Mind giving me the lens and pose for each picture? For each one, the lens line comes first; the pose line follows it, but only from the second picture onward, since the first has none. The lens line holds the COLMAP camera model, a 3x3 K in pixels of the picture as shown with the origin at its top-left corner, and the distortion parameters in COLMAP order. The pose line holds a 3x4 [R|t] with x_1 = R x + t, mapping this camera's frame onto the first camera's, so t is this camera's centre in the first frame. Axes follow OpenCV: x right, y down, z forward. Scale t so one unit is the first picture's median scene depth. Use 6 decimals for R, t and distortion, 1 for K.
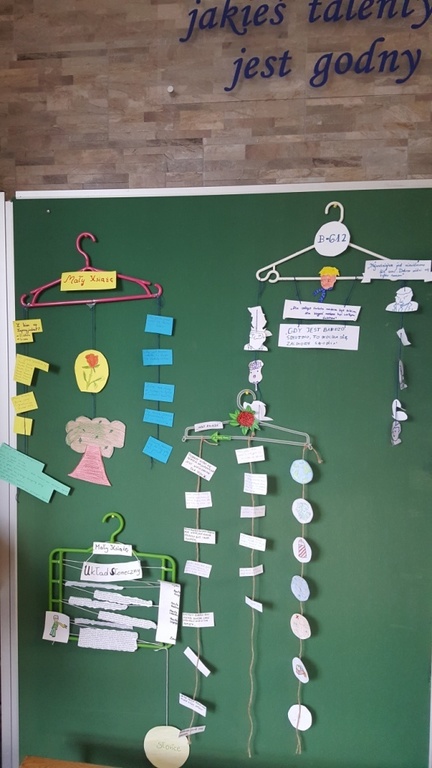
lens RADIAL K [[568.9, 0, 194.8], [0, 568.9, 387.5], [0, 0, 1]] dist [0.131267, -0.221634]
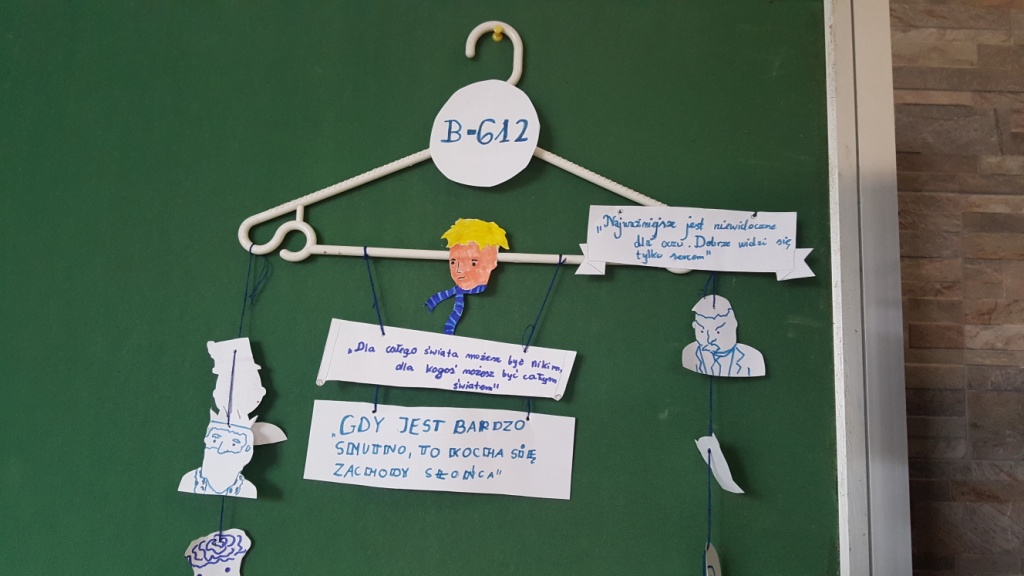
lens RADIAL K [[758.5, 0, 501.4], [0, 758.5, 315.5], [0, 0, 1]] dist [0.131267, -0.221634]
pose [[0.991962, 0.030384, 0.122830, 0.188680], [-0.011160, 0.987967, -0.154260, -0.092188], [-0.126039, 0.151650, 0.980365, 0.578658]]
